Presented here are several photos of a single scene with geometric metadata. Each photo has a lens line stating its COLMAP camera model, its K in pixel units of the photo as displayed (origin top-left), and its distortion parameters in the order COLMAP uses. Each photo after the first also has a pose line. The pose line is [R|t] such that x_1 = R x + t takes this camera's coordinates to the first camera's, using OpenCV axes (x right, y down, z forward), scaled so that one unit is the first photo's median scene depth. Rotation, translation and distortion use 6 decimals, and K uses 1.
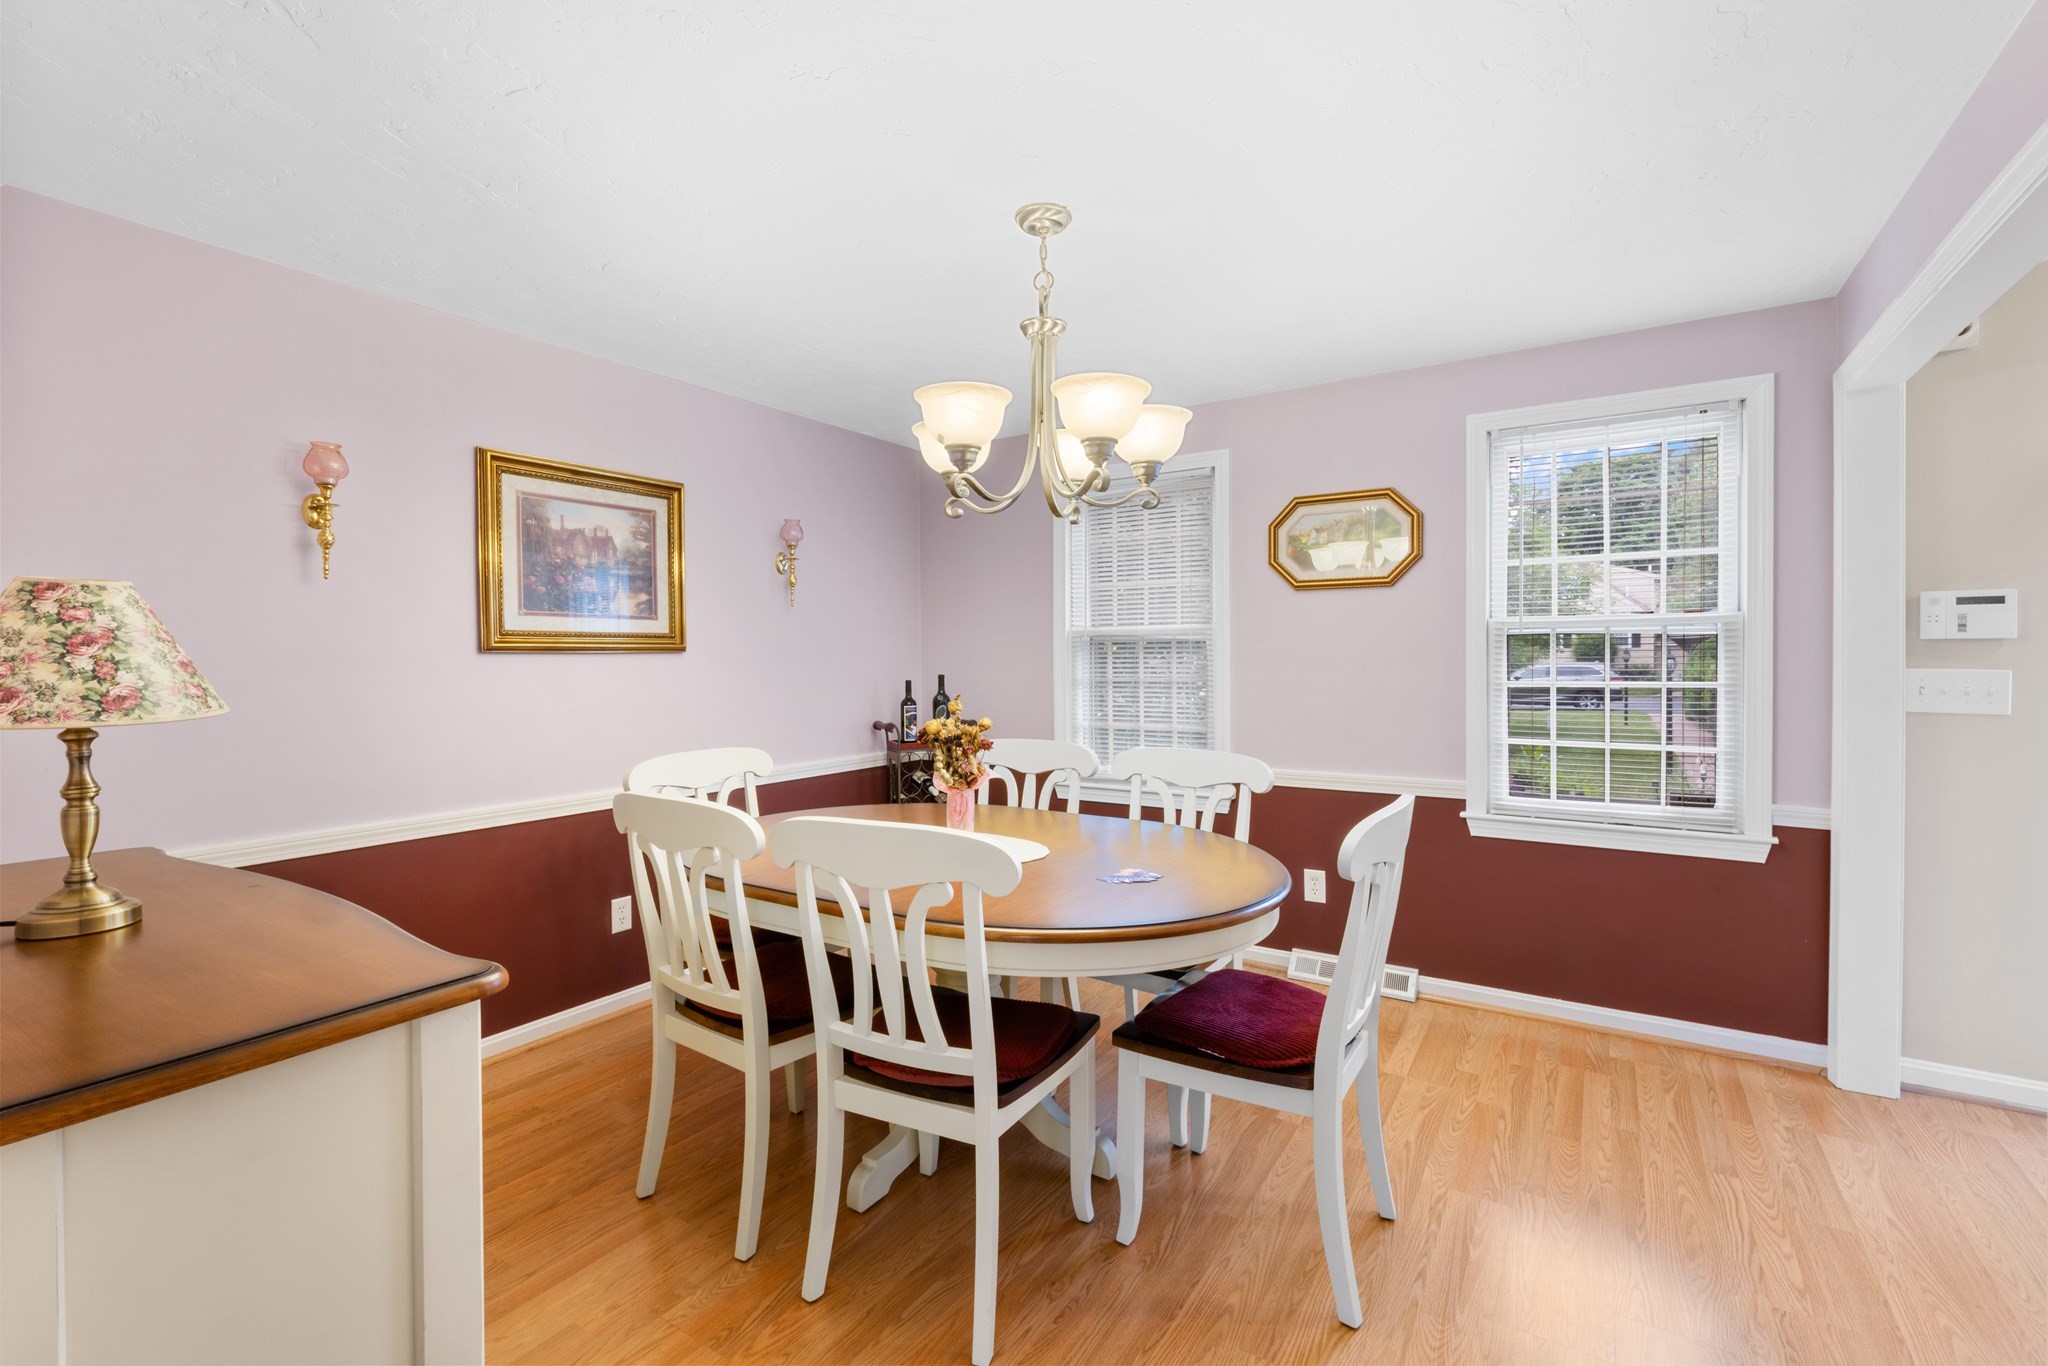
lens RADIAL K [[886.1, 0, 1027.9], [0, 886.1, 669.8], [0, 0, 1]] dist [-0.003936, 0.001132]
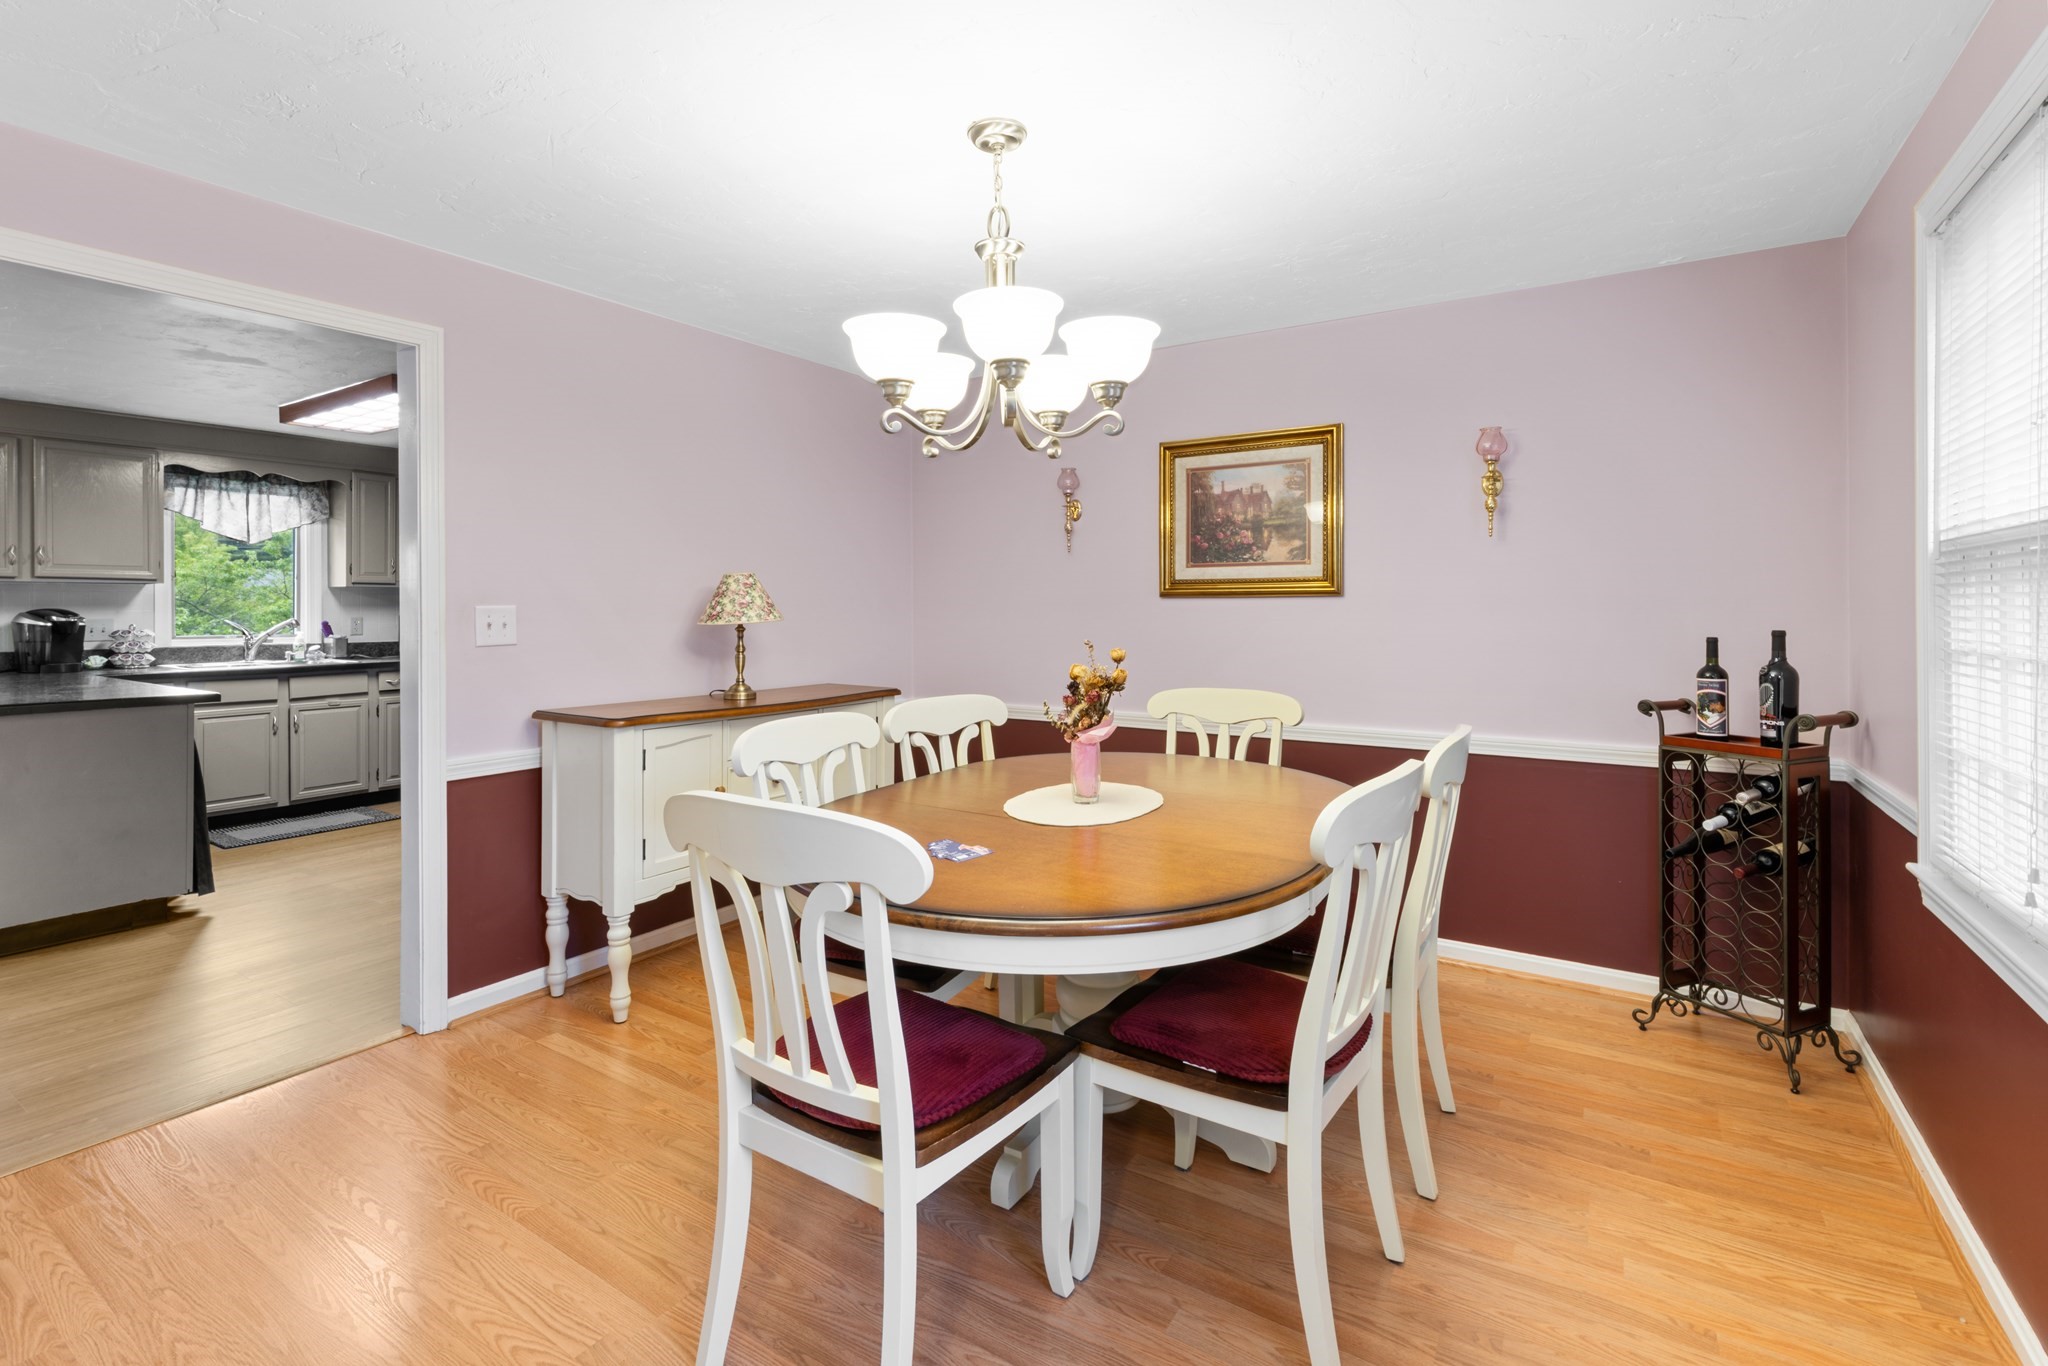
lens RADIAL K [[886.1, 0, 1004.9], [0, 886.1, 610.6], [0, 0, 1]] dist [-0.003936, 0.001132]
pose [[-0.003886, 0.011142, -0.999930, 0.643447], [-0.012499, 0.999859, 0.011190, -0.009897], [0.999914, 0.012542, -0.003746, 0.688960]]
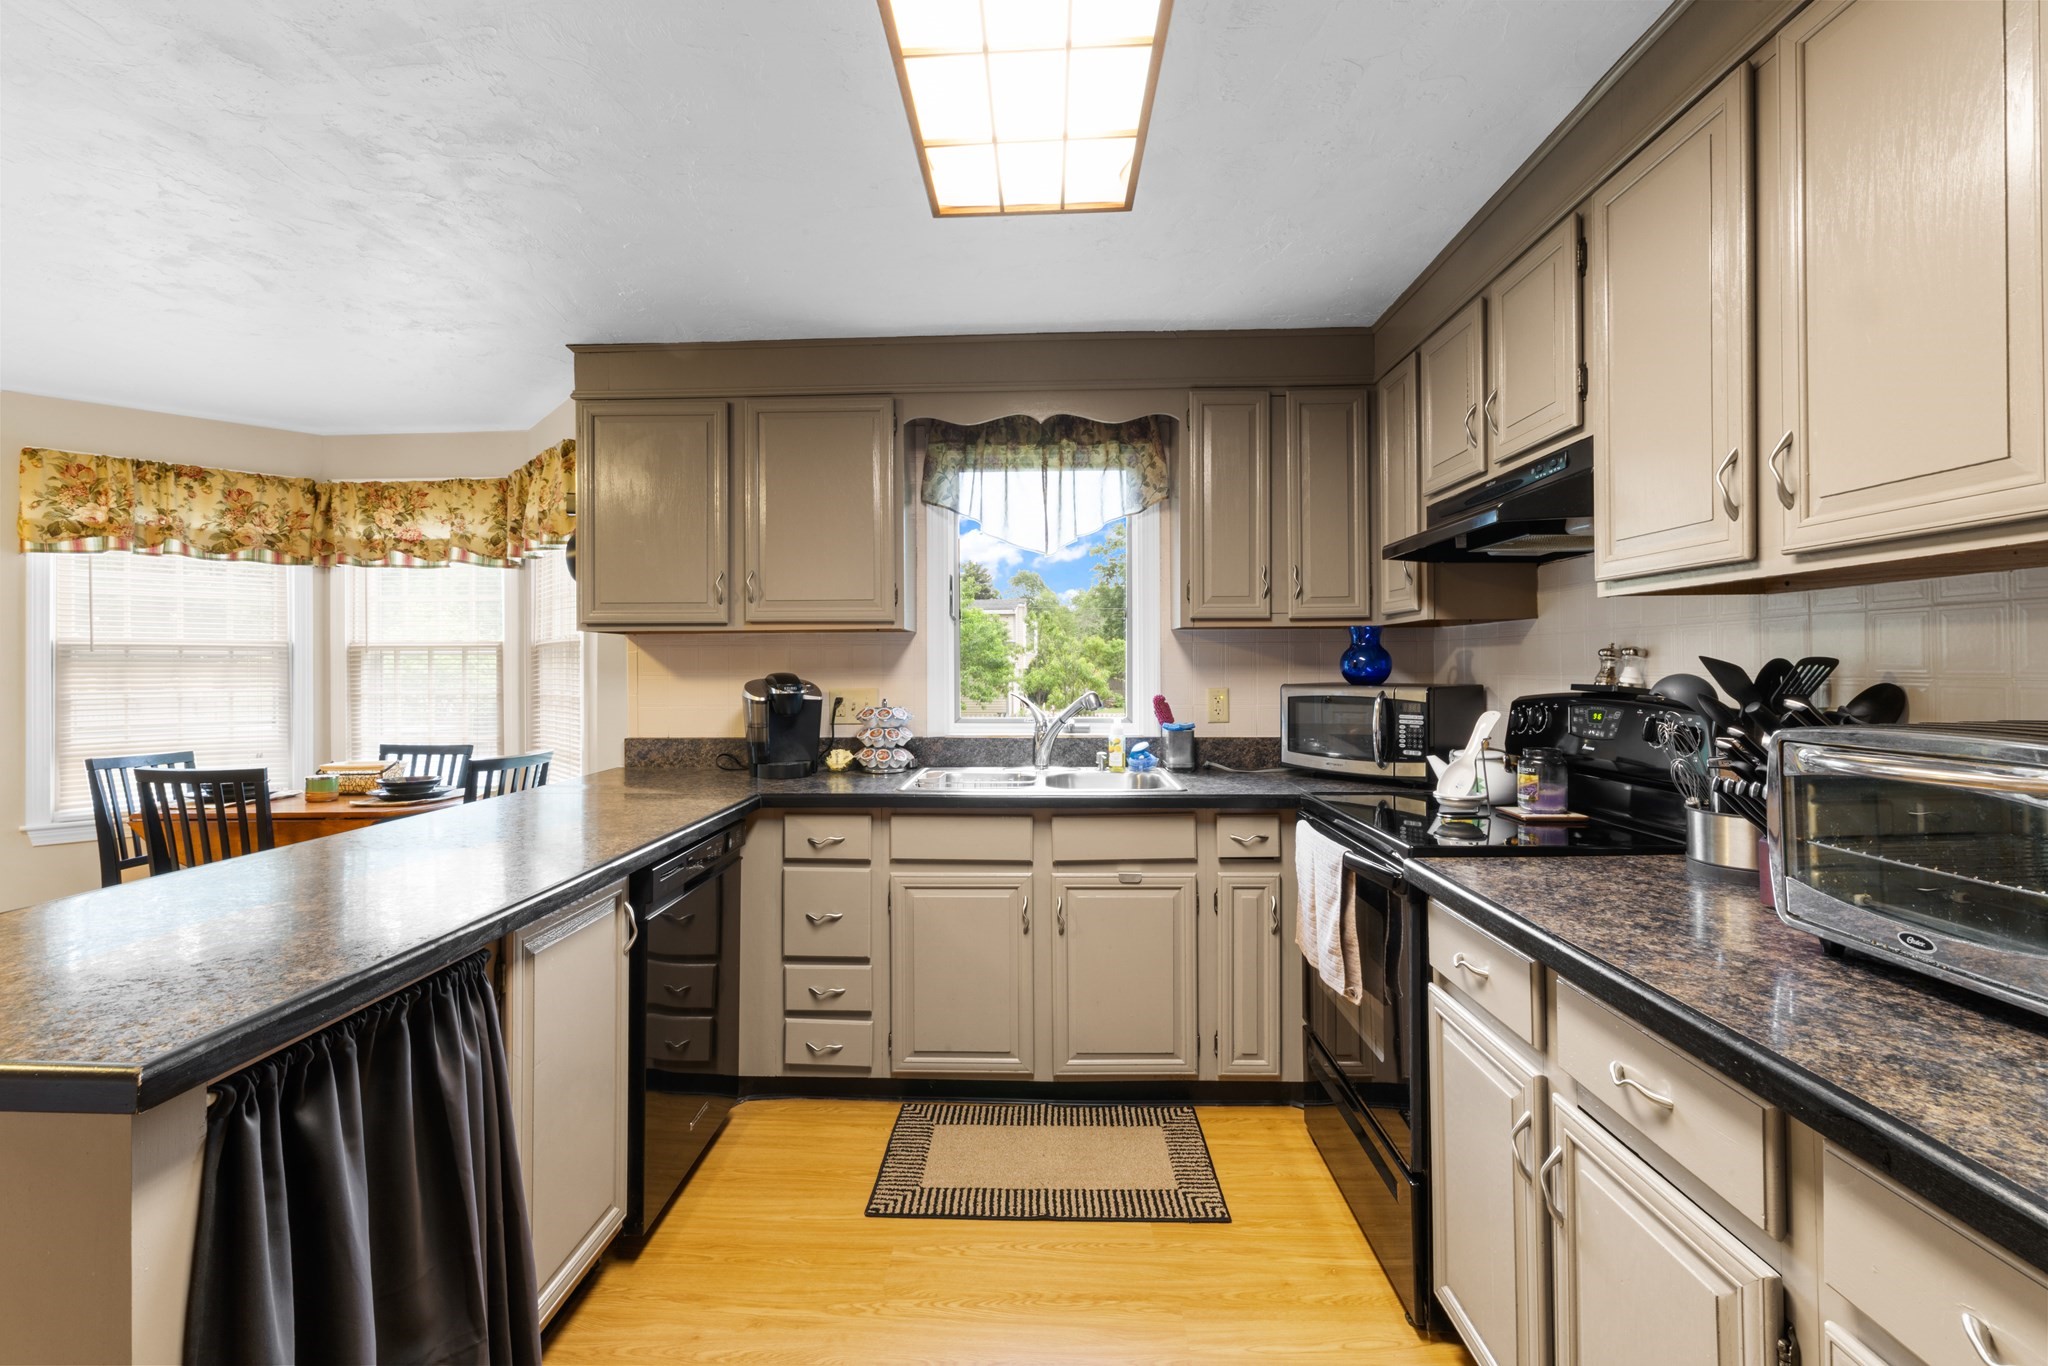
lens RADIAL K [[886.1, 0, 1022.4], [0, 886.1, 665.3], [0, 0, 1]] dist [-0.003936, 0.001132]
pose [[-0.864222, 0.012326, -0.502960, -0.623852], [0.005817, 0.999878, 0.014508, 0.003098], [0.503077, 0.009612, -0.864188, -0.003537]]
